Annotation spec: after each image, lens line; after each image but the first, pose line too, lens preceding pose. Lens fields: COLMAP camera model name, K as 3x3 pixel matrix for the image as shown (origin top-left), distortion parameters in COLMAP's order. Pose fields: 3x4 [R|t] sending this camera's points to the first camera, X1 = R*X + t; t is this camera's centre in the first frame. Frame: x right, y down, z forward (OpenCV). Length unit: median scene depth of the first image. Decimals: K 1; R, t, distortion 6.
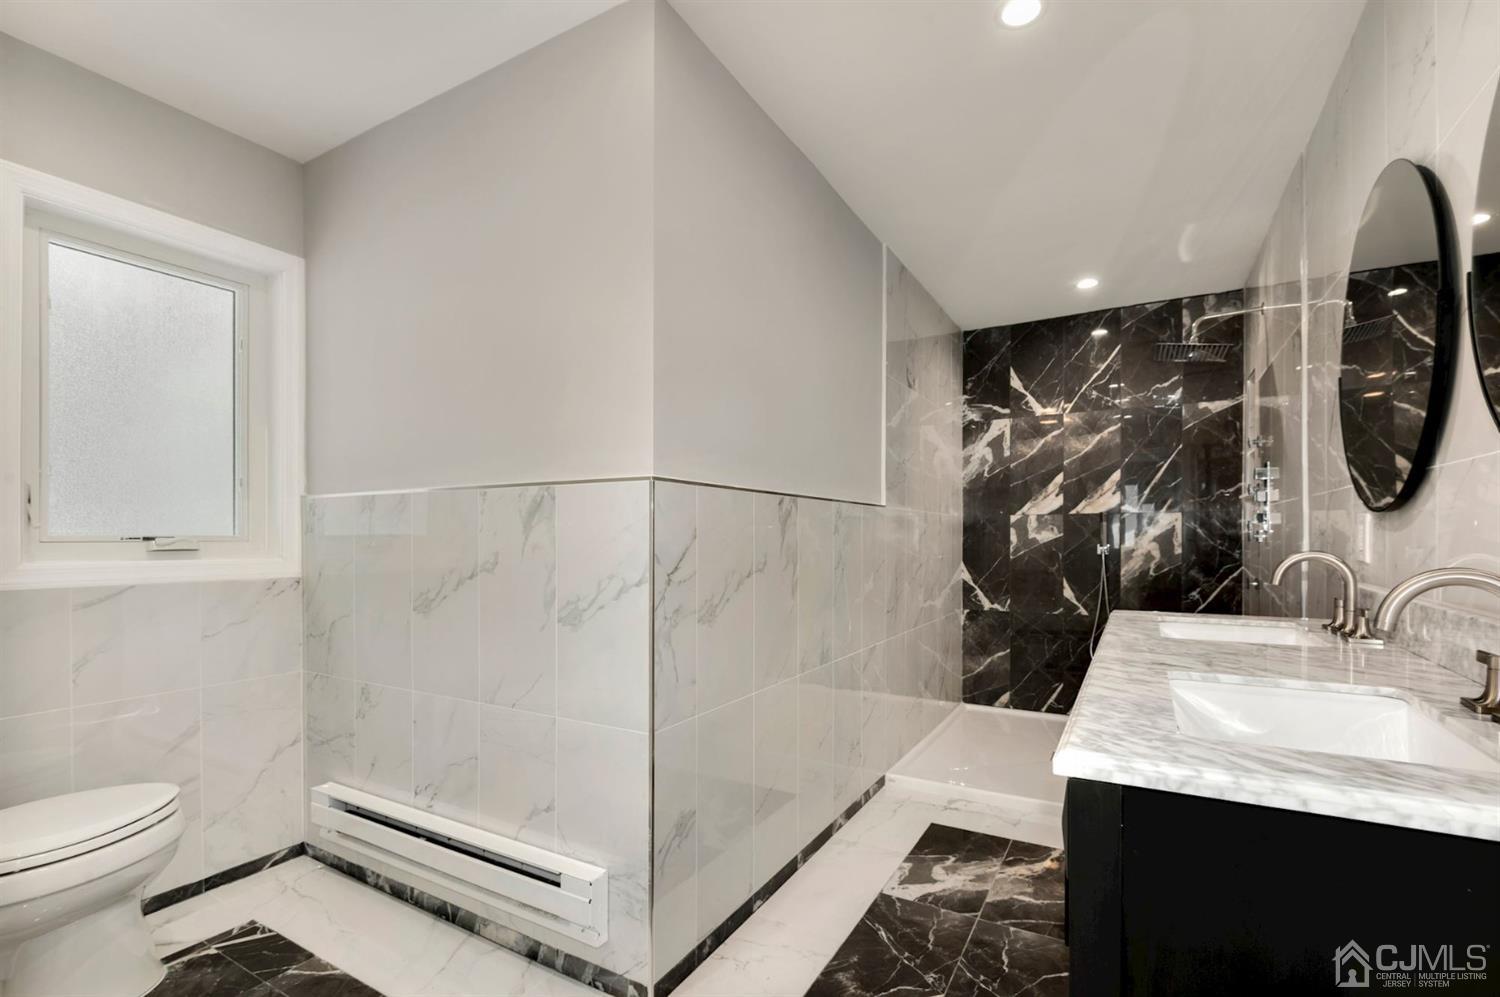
lens RADIAL K [[677.5, 0, 730.2], [0, 677.5, 540.2], [0, 0, 1]] dist [0.022510, -0.000231]
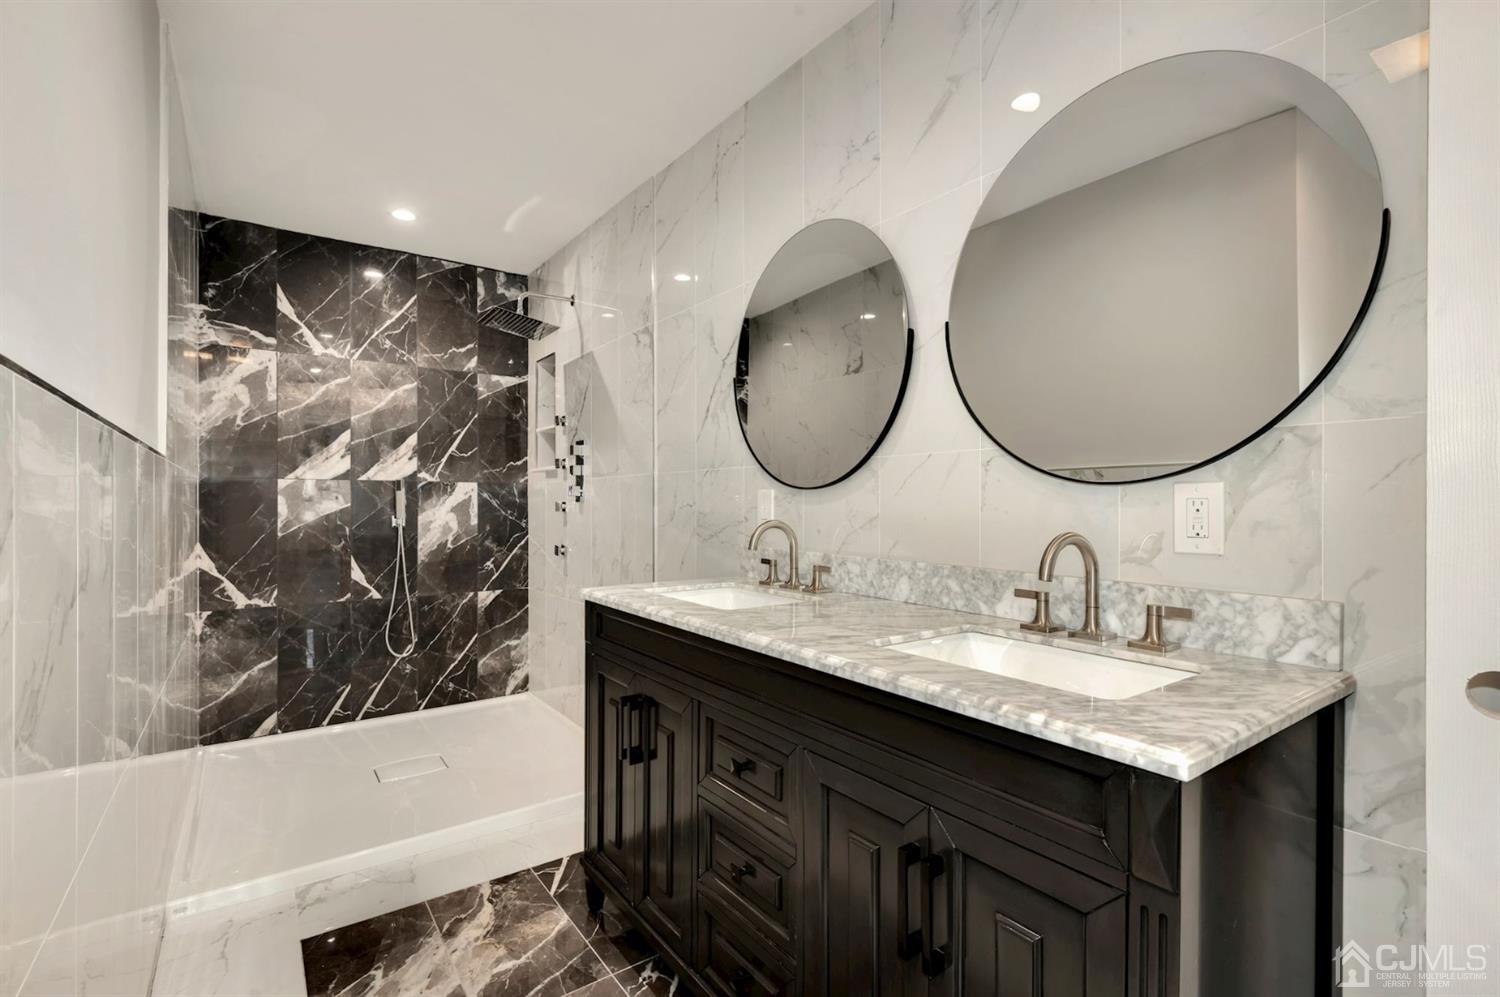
lens RADIAL K [[703.8, 0, 746.7], [0, 703.8, 504.4], [0, 0, 1]] dist [0.030669, -0.021806]
pose [[0.400410, 0.001258, 0.916335, -0.109230], [0.005403, 0.999978, -0.003734, -0.002735], [-0.916320, 0.006446, 0.400395, 0.212375]]
